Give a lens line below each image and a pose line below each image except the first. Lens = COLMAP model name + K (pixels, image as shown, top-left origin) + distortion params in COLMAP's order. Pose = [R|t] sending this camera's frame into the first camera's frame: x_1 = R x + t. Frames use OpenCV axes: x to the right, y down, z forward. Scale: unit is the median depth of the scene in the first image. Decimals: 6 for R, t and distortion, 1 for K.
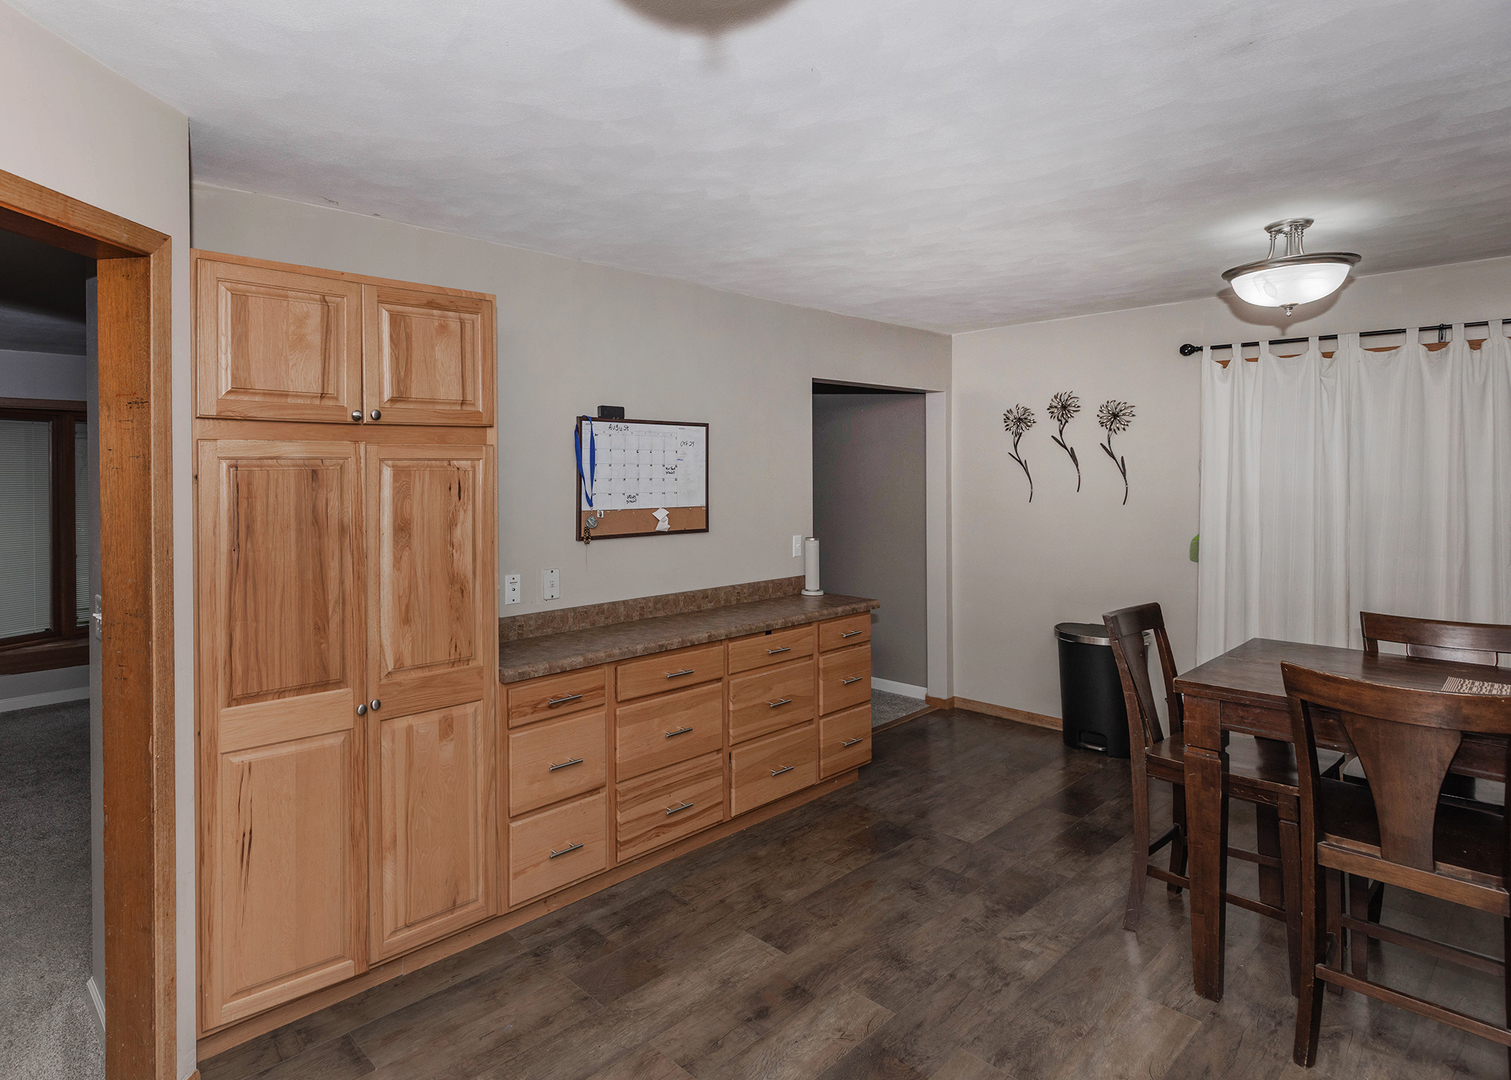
lens RADIAL K [[770.0, 0, 703.8], [0, 770.0, 496.3], [0, 0, 1]] dist [0.000988, -0.000461]
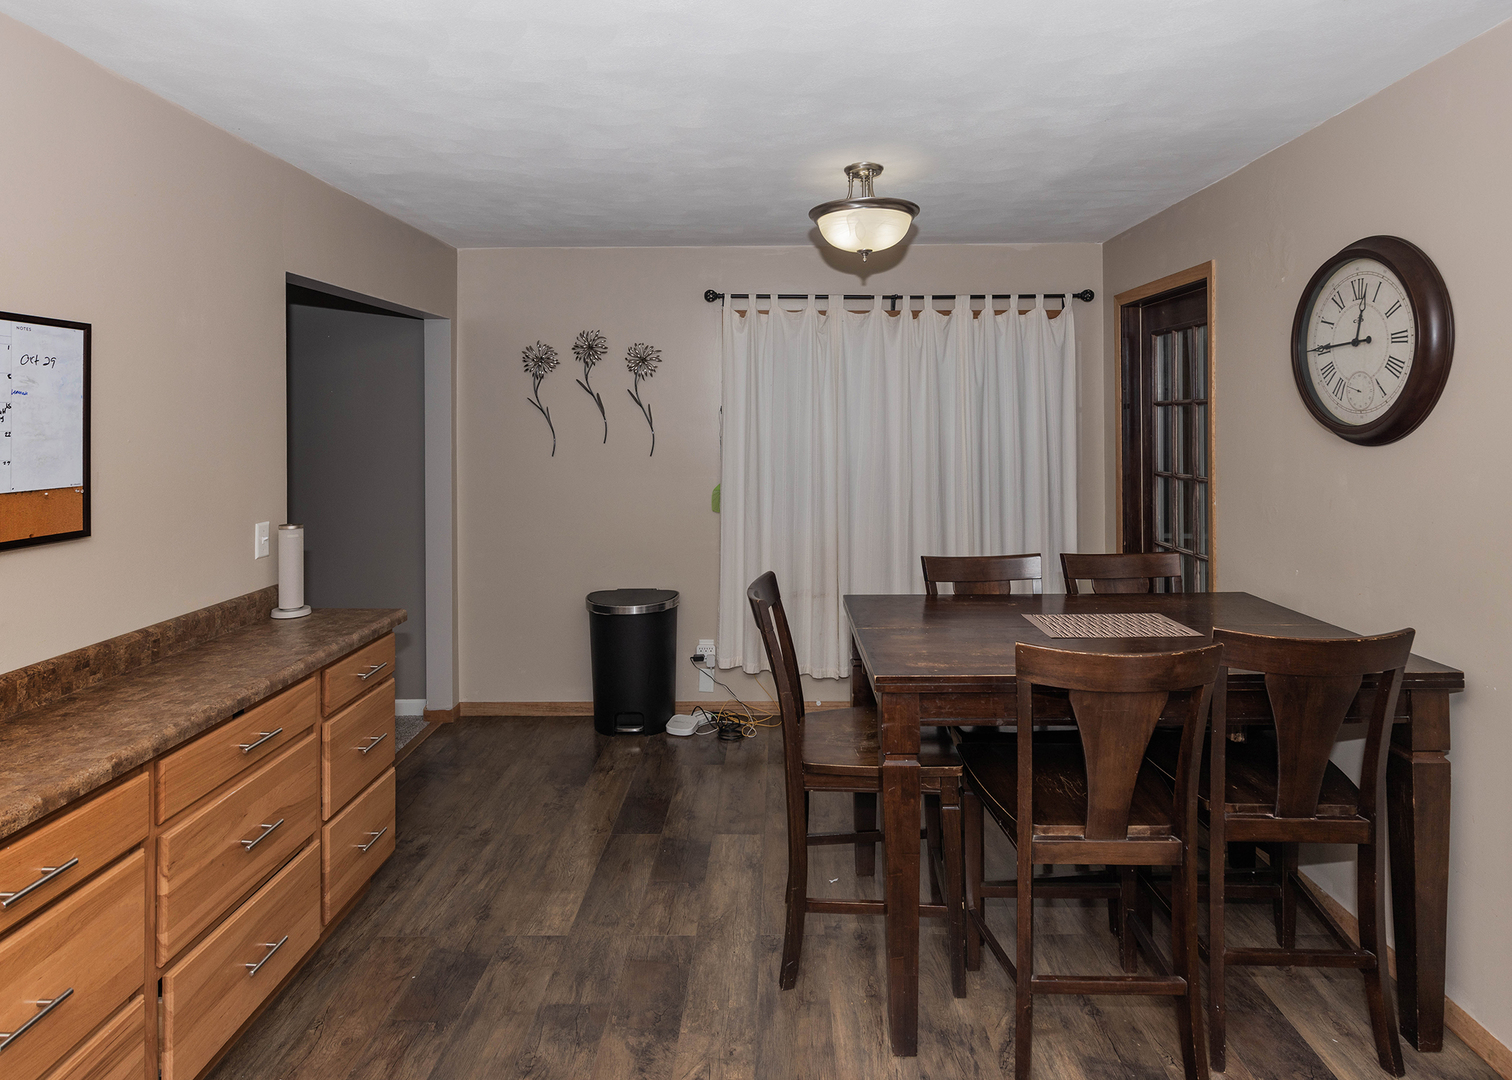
lens RADIAL K [[809.2, 0, 759.3], [0, 809.2, 421.7], [0, 0, 1]] dist [0.002728, 0.000310]
pose [[0.730408, 0.000868, 0.683011, -0.035045], [0.021035, 0.999496, -0.023766, -0.007167], [-0.682688, 0.031726, 0.730021, 0.283217]]
